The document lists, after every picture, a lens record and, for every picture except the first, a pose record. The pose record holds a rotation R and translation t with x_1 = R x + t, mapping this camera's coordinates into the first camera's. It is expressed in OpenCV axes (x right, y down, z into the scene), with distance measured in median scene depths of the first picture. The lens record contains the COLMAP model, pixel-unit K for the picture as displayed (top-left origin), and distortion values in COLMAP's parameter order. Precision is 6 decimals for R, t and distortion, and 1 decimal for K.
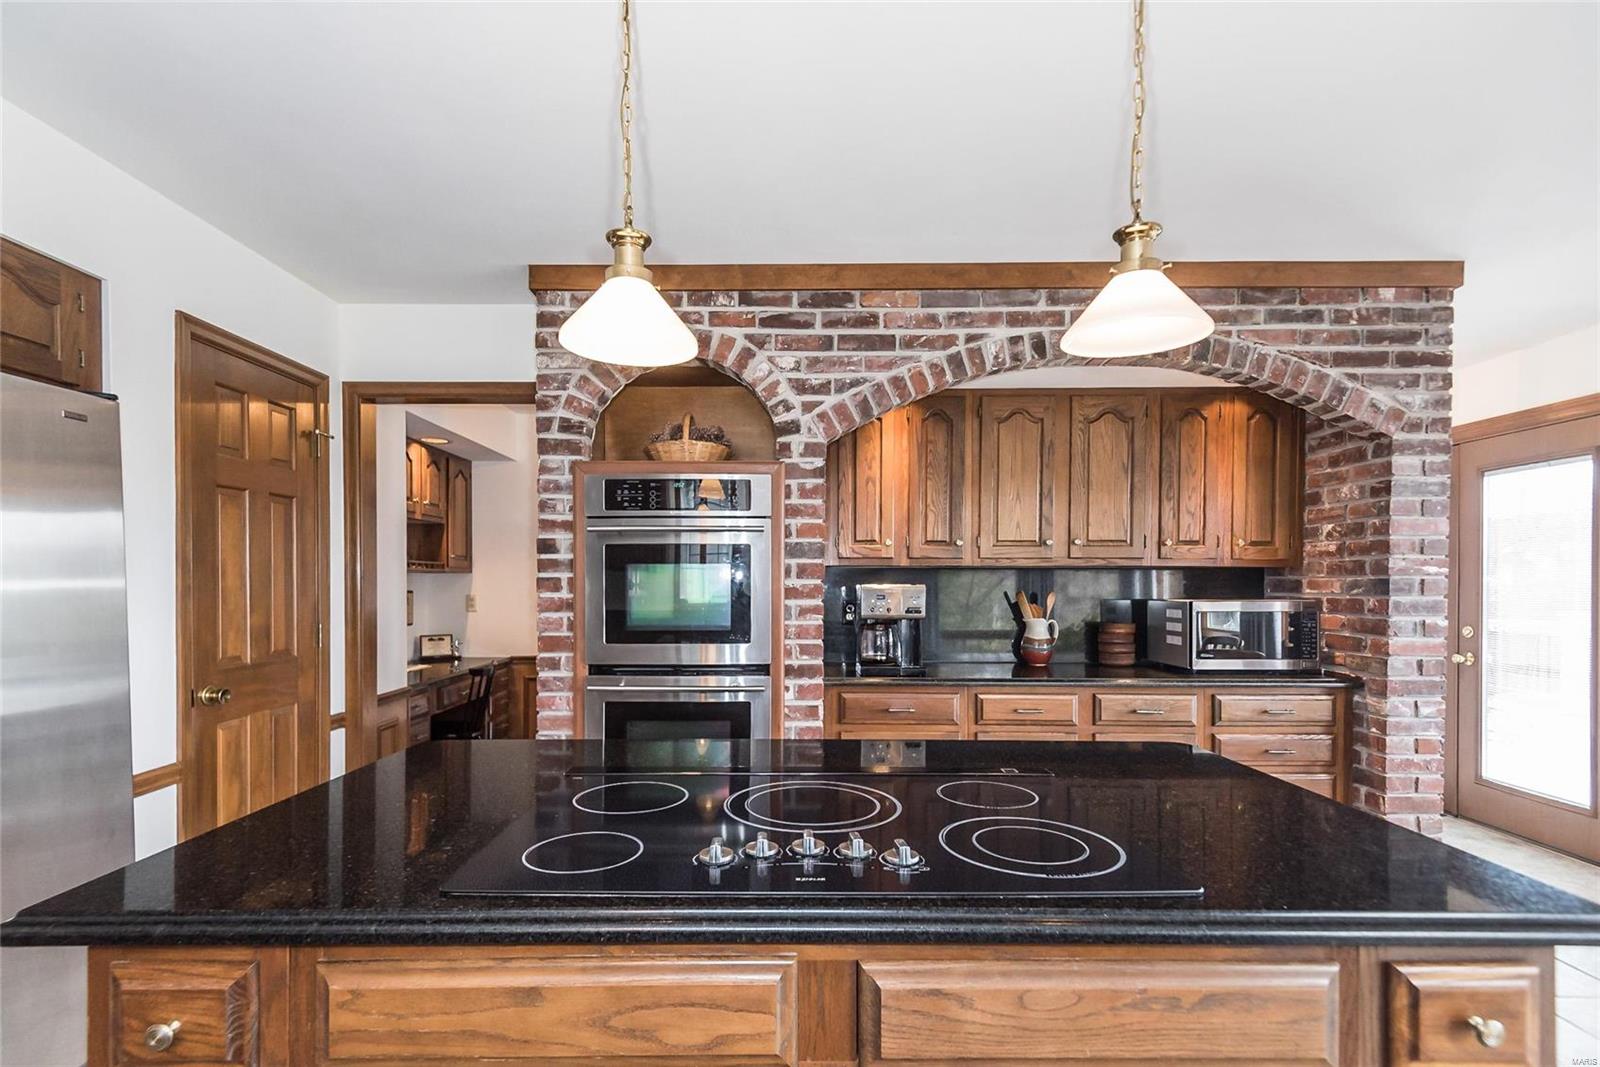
lens RADIAL K [[738.1, 0, 779.3], [0, 738.1, 591.9], [0, 0, 1]] dist [0.034785, -0.000677]
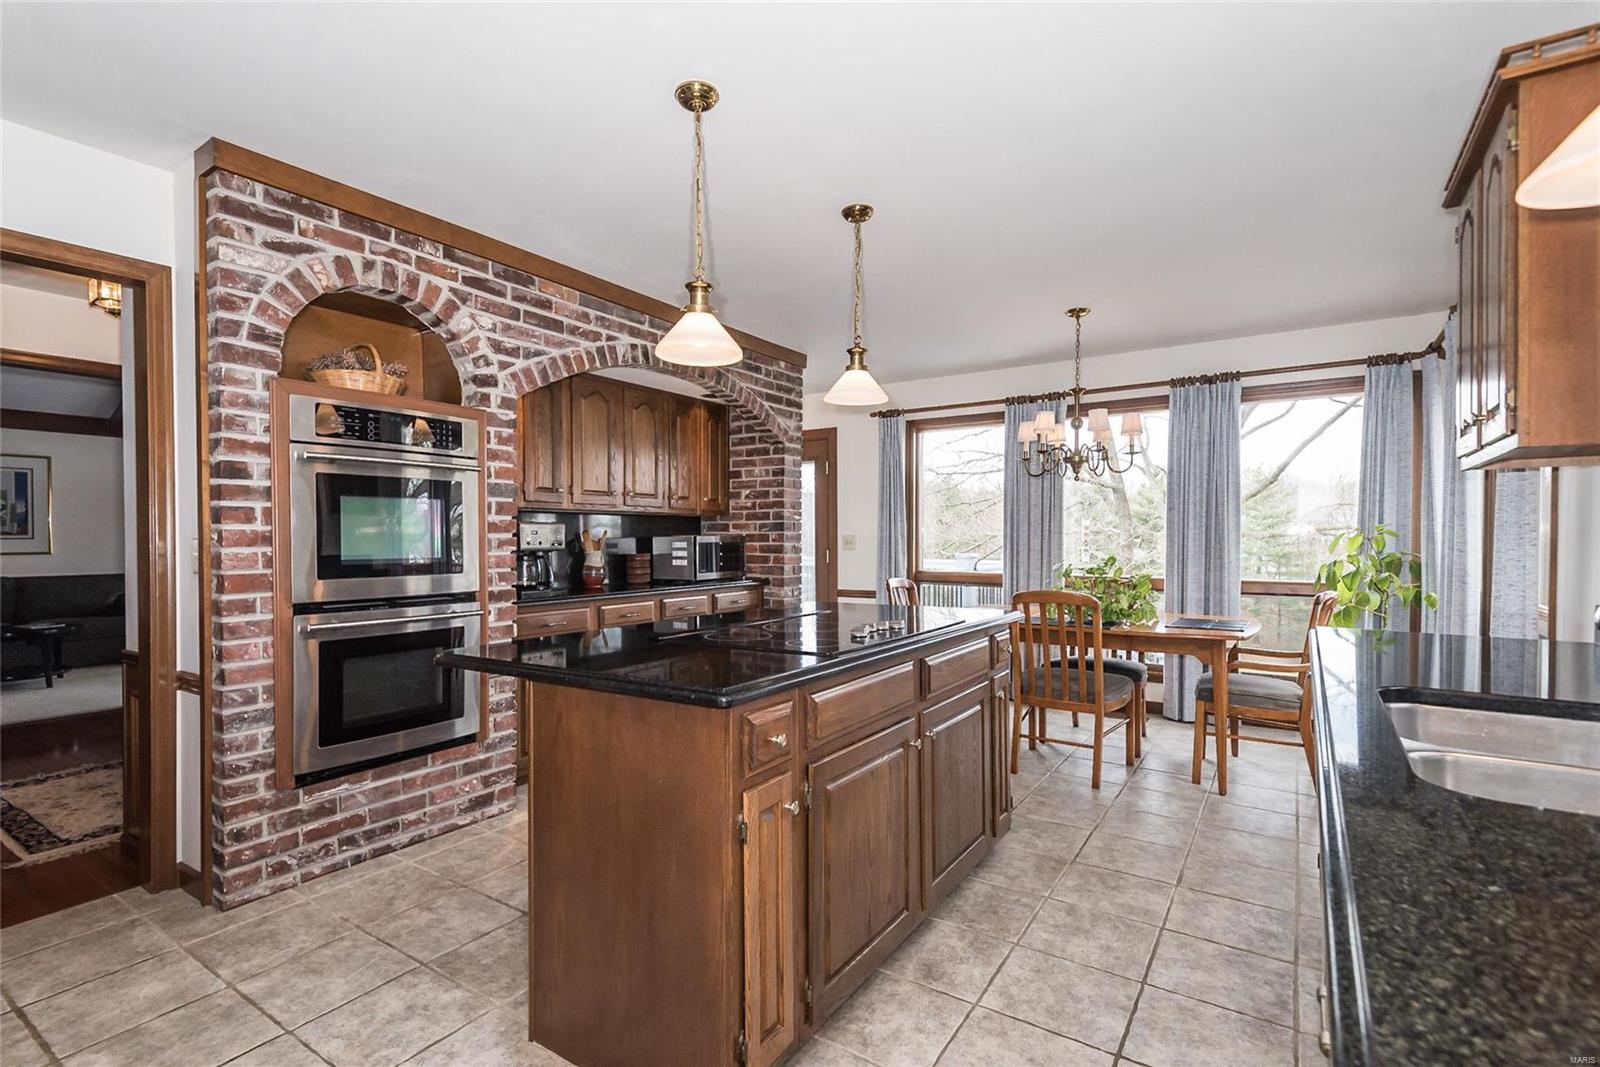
lens RADIAL K [[749.5, 0, 775.1], [0, 749.5, 555.6], [0, 0, 1]] dist [0.018722, -0.001053]
pose [[0.565547, -0.022723, 0.824403, -0.693071], [0.013969, 0.999741, 0.017973, 0.030495], [-0.824598, 0.001352, 0.565718, -0.011416]]
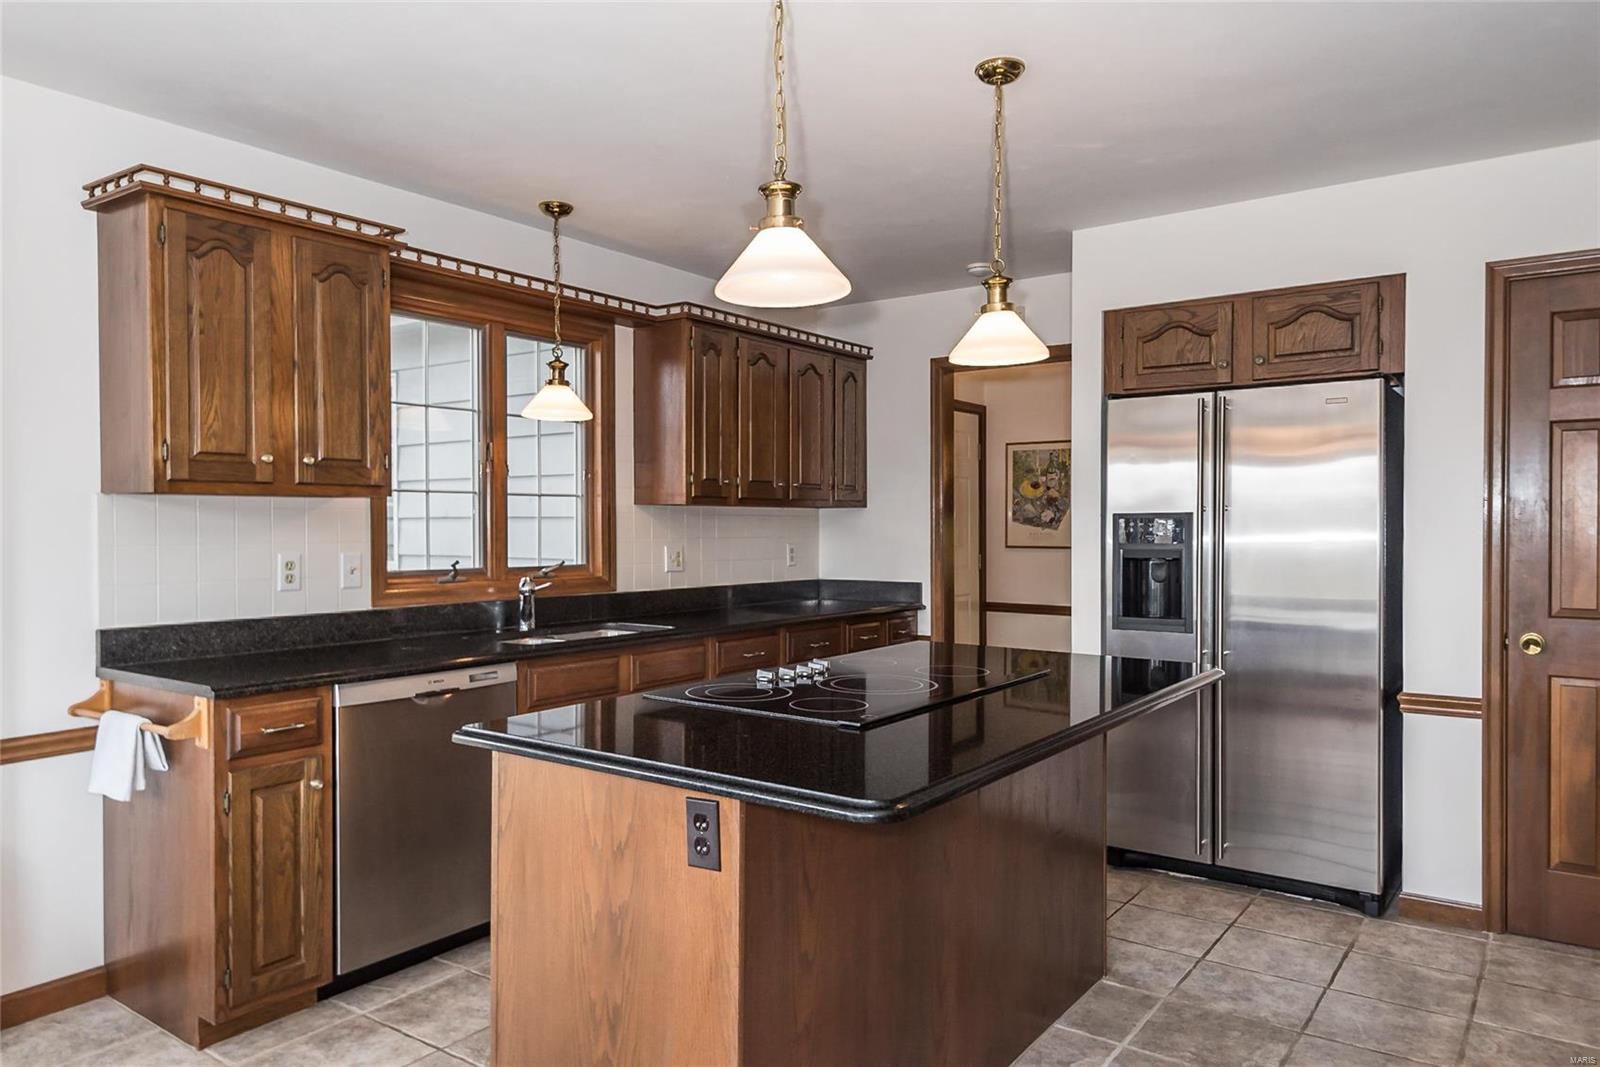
lens RADIAL K [[1057.0, 0, 792.0], [0, 1057.0, 540.0], [0, 0, 1]] dist [0.004620, 0.003245]
pose [[-0.579284, 0.016019, -0.814968, 0.796917], [-0.008396, 0.999637, 0.025618, -0.018356], [0.815083, 0.021683, -0.578939, 0.890126]]
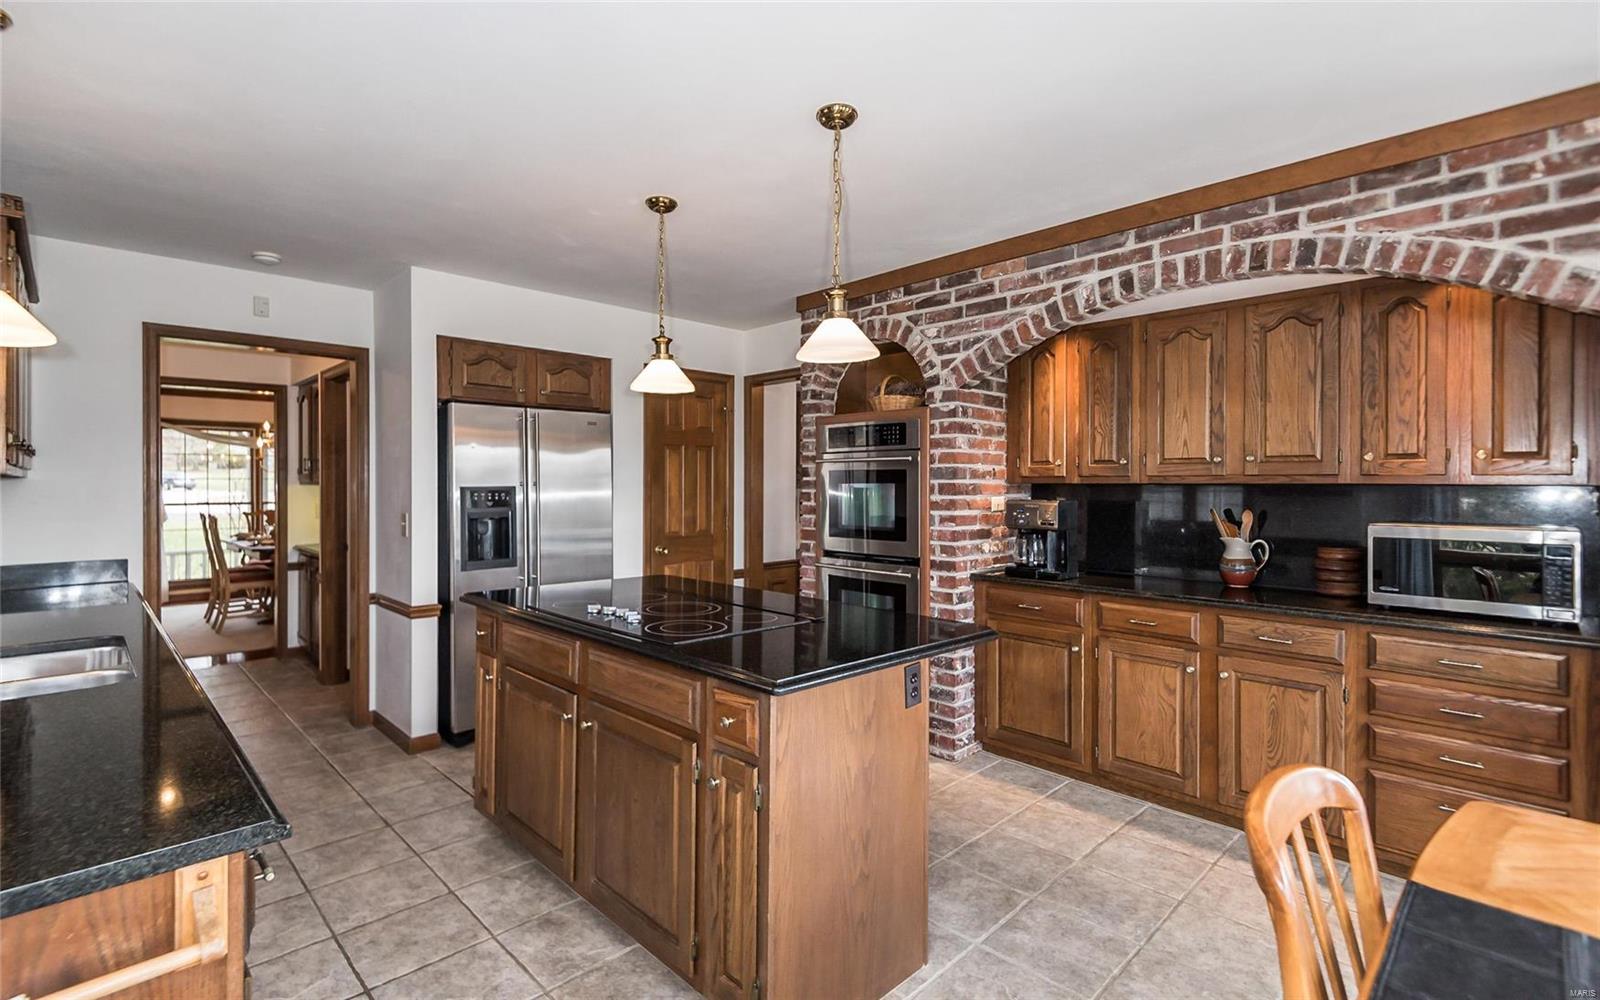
lens RADIAL K [[710.0, 0, 782.7], [0, 710.0, 489.5], [0, 0, 1]] dist [0.024341, -0.000091]
pose [[0.697936, 0.005415, -0.716140, 0.740234], [-0.012114, 0.999918, -0.004246, -0.018553], [0.716058, 0.011639, 0.697944, -0.082593]]
